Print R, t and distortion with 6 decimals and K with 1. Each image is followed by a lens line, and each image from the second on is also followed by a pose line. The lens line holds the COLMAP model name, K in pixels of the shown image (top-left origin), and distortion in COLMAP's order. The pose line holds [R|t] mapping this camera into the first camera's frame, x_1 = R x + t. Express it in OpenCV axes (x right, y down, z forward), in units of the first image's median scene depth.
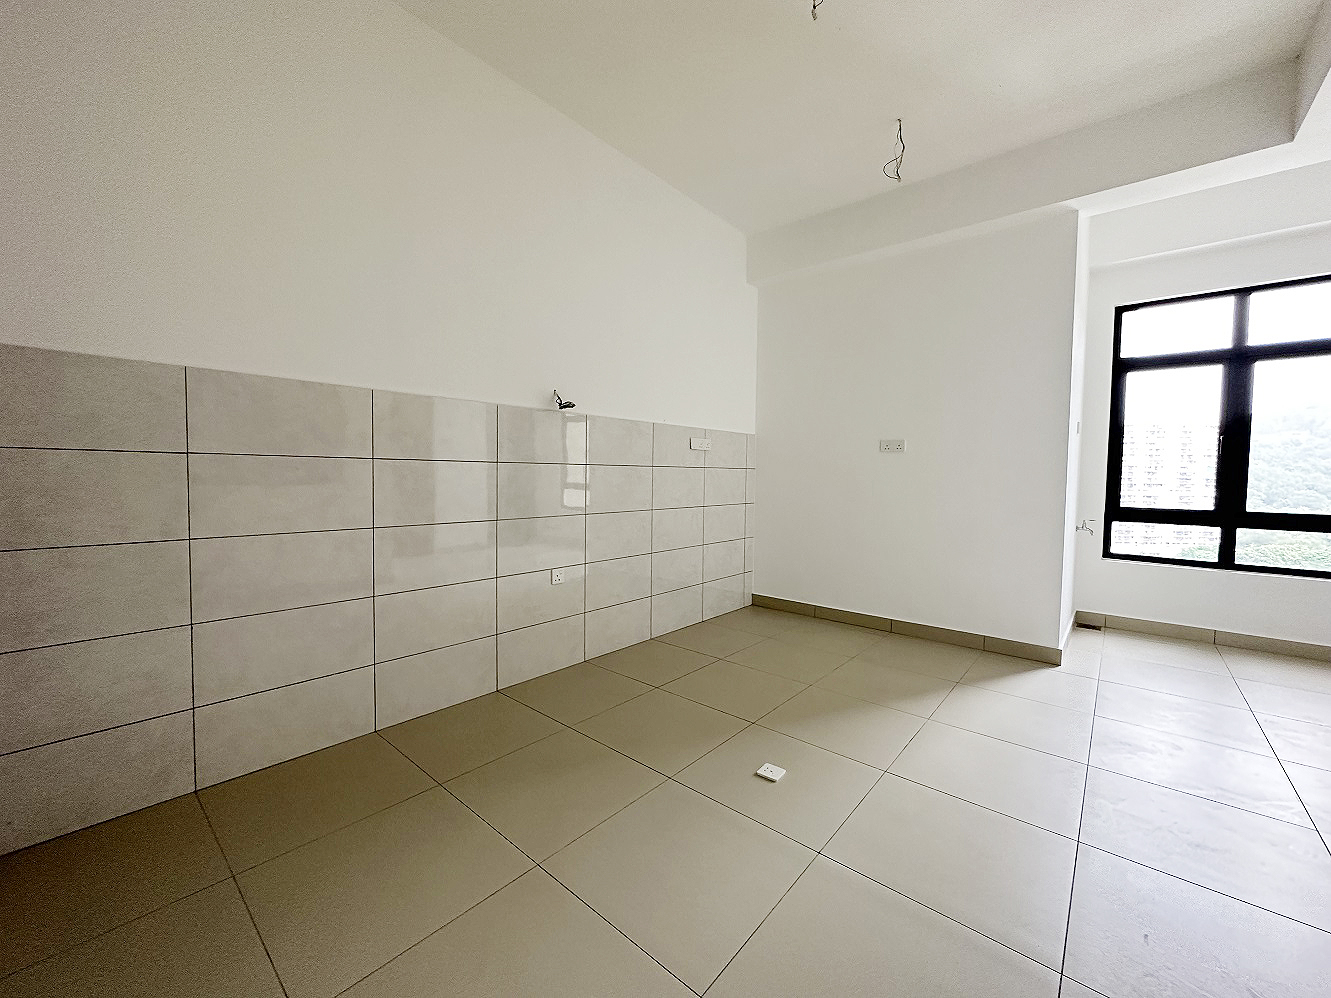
lens RADIAL K [[533.1, 0, 664.6], [0, 533.1, 497.1], [0, 0, 1]] dist [0.001627, 0.000553]
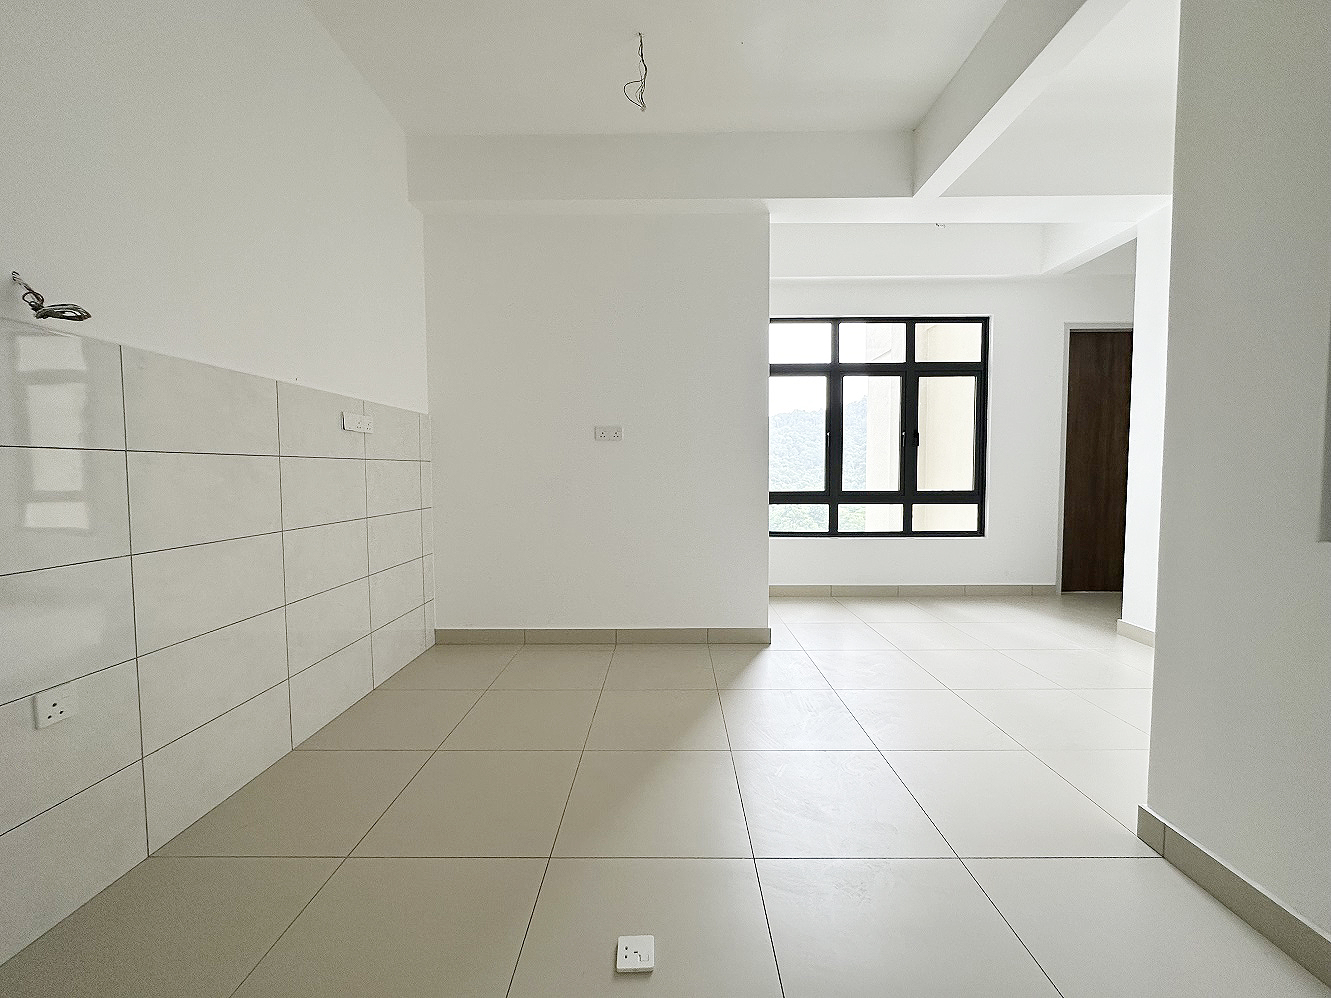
lens RADIAL K [[533.1, 0, 664.6], [0, 533.1, 497.1], [0, 0, 1]] dist [0.001627, 0.000553]
pose [[0.763787, -0.049539, 0.643565, -0.076194], [0.044857, 0.998714, 0.023640, -0.008055], [-0.643908, 0.010813, 0.765027, 0.279808]]
